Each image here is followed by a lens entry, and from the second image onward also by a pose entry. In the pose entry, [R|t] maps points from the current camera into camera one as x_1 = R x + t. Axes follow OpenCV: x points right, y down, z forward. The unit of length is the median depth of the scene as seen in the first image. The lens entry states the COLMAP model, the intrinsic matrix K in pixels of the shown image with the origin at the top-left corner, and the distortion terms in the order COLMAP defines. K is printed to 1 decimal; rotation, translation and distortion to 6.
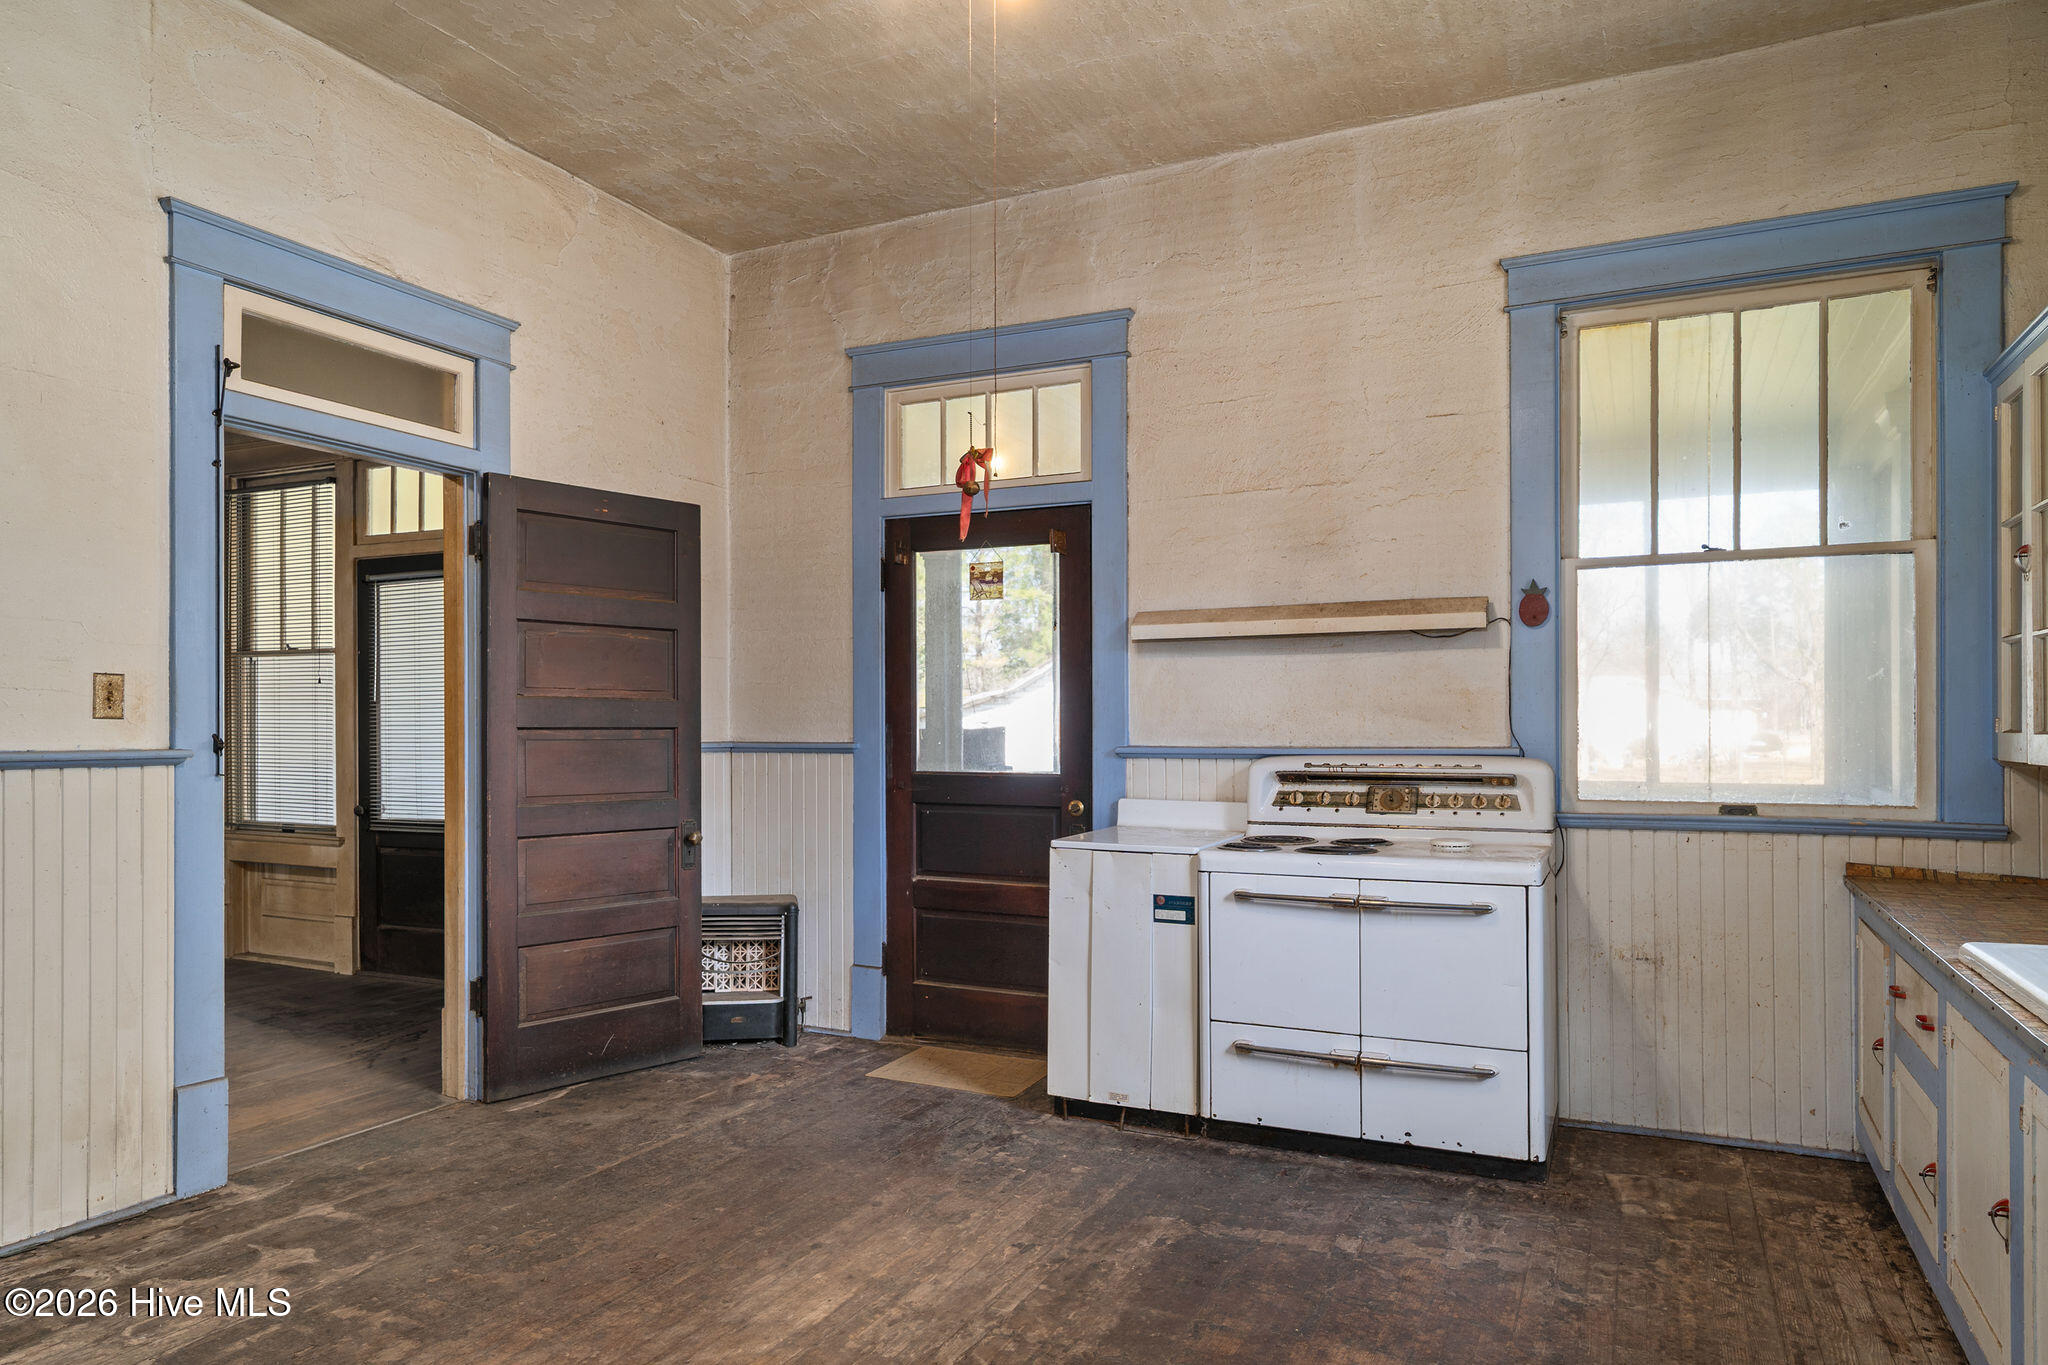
lens RADIAL K [[1289.9, 0, 1020.1], [0, 1289.9, 719.6], [0, 0, 1]] dist [0.009372, 0.001791]
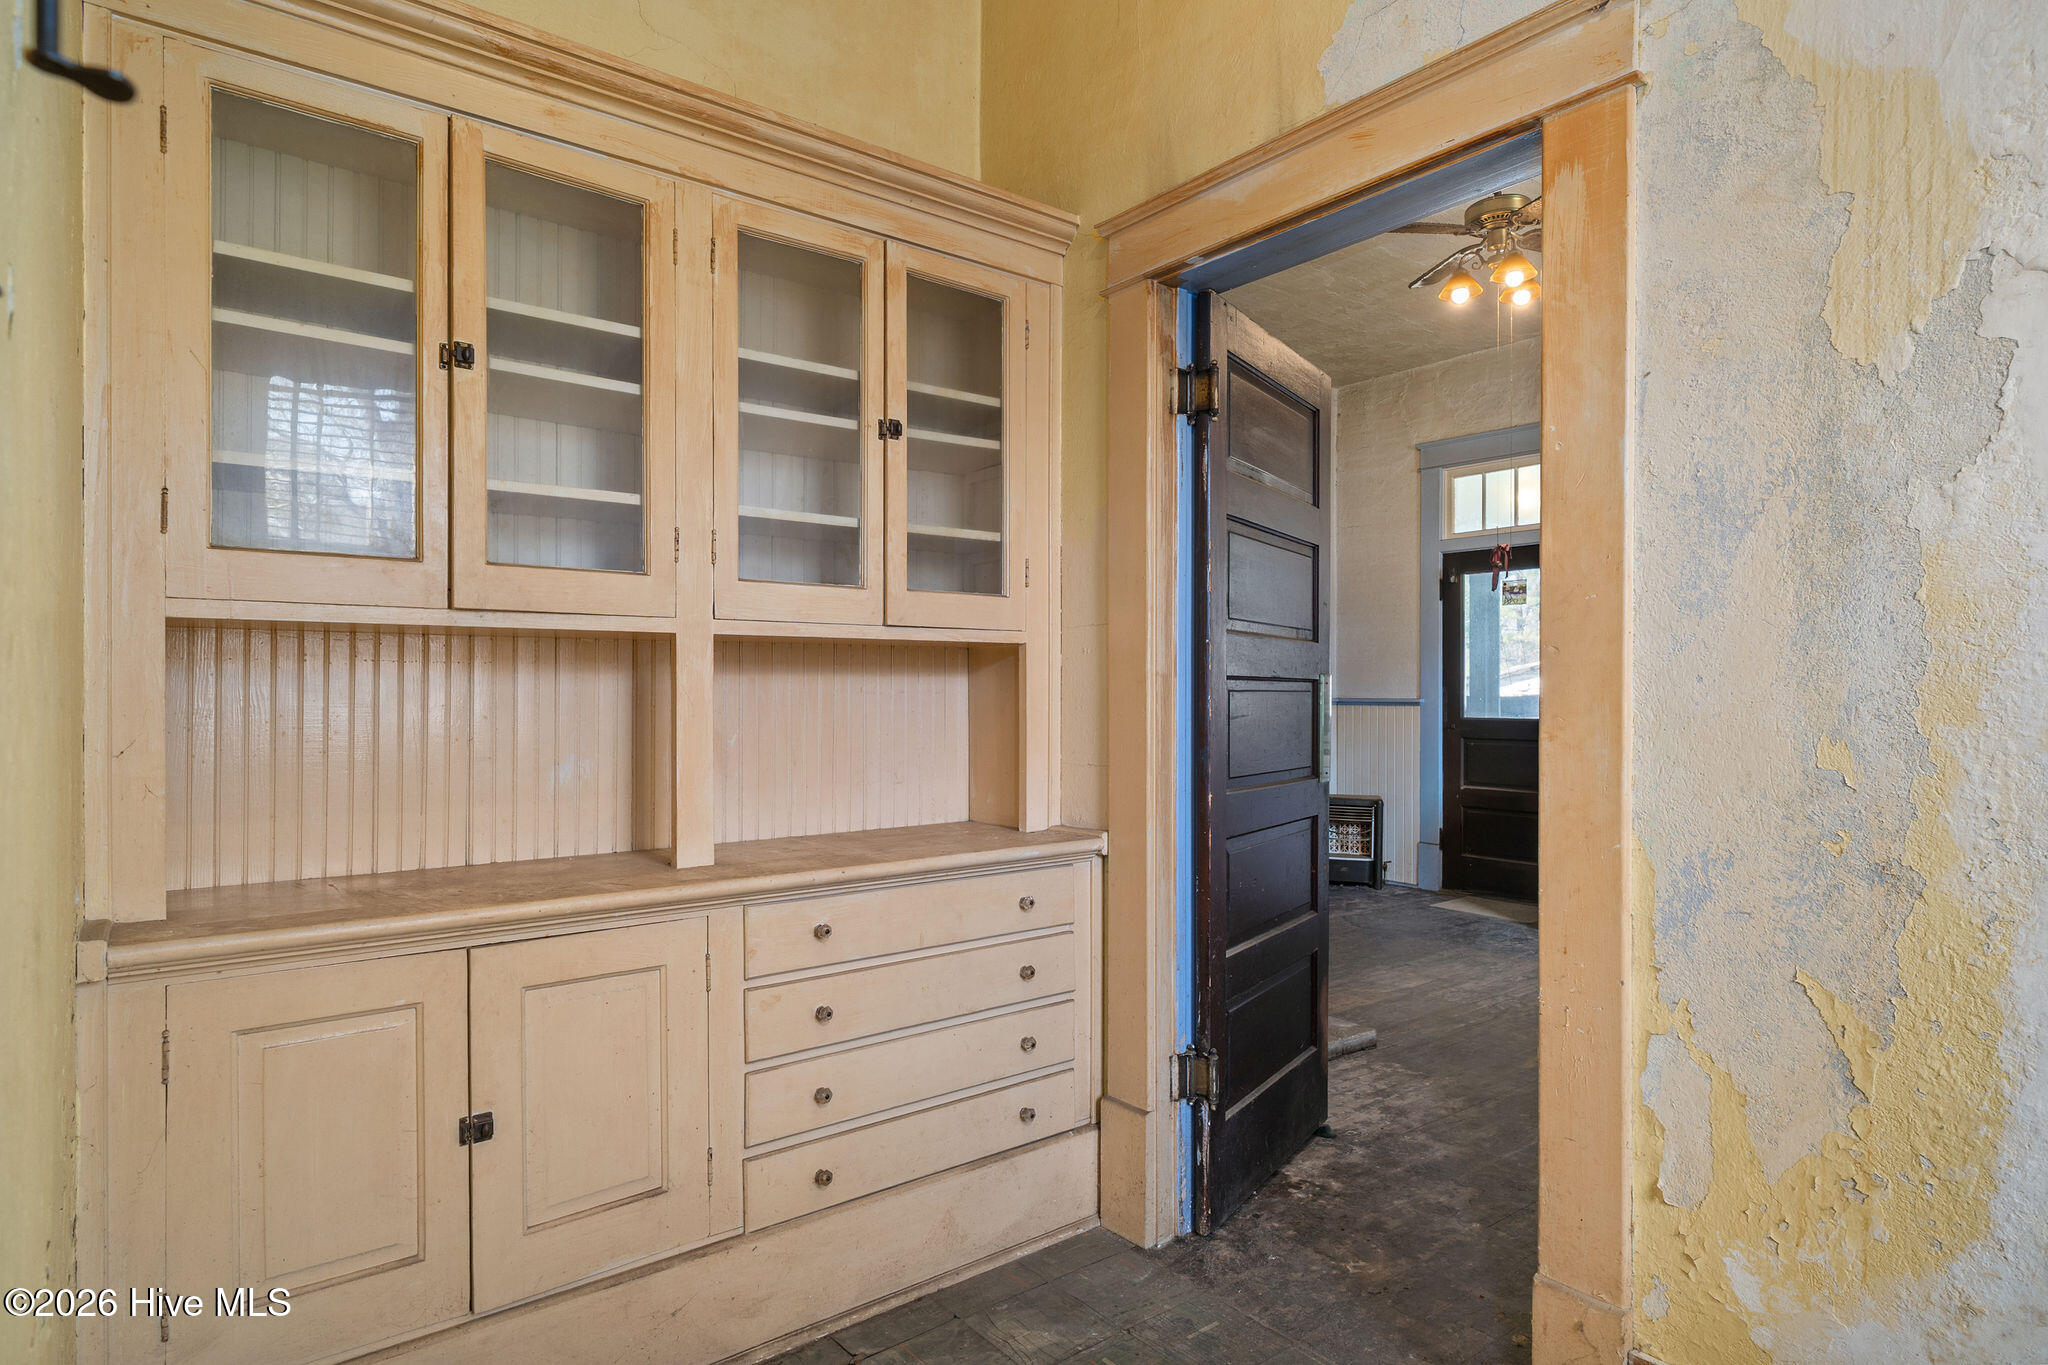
lens RADIAL K [[1115.3, 0, 1012.1], [0, 1115.3, 686.5], [0, 0, 1]] dist [-0.006945, -0.000396]
pose [[0.895970, 0.004112, -0.444095, 0.026854], [-0.005123, 0.999986, -0.001078, 0.007108], [0.444085, 0.003241, 0.895979, -0.432425]]
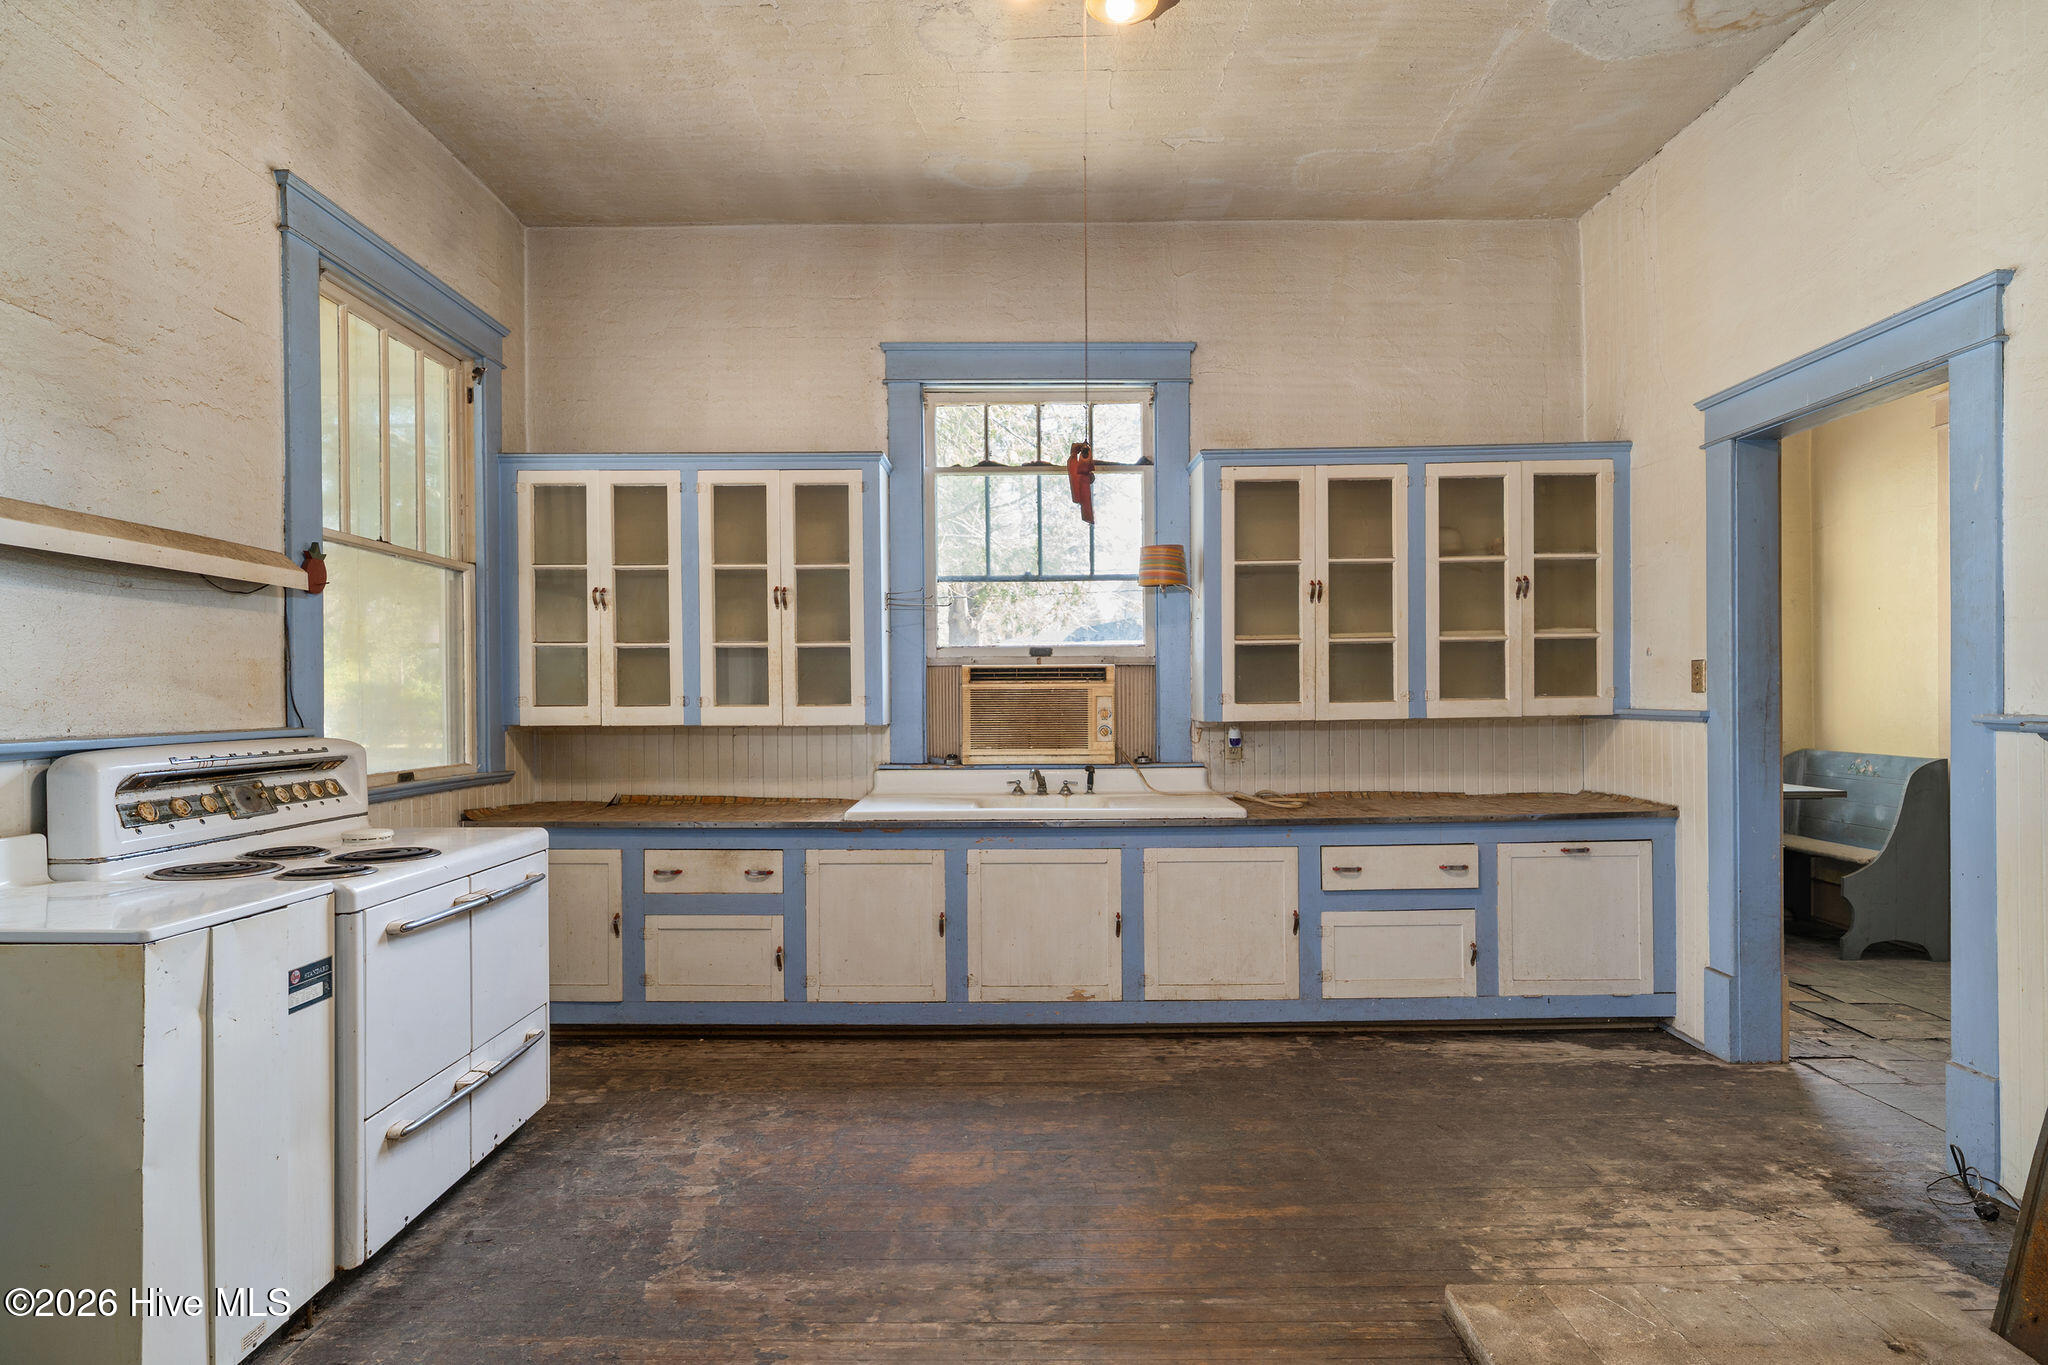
lens RADIAL K [[1073.2, 0, 1026.2], [0, 1073.2, 699.4], [0, 0, 1]] dist [0.004719, 0.001220]
pose [[-0.427391, 0.003300, 0.904061, -0.412128], [0.000894, 0.999994, -0.003228, 0.004147], [-0.904066, -0.000571, -0.427392, 0.709146]]
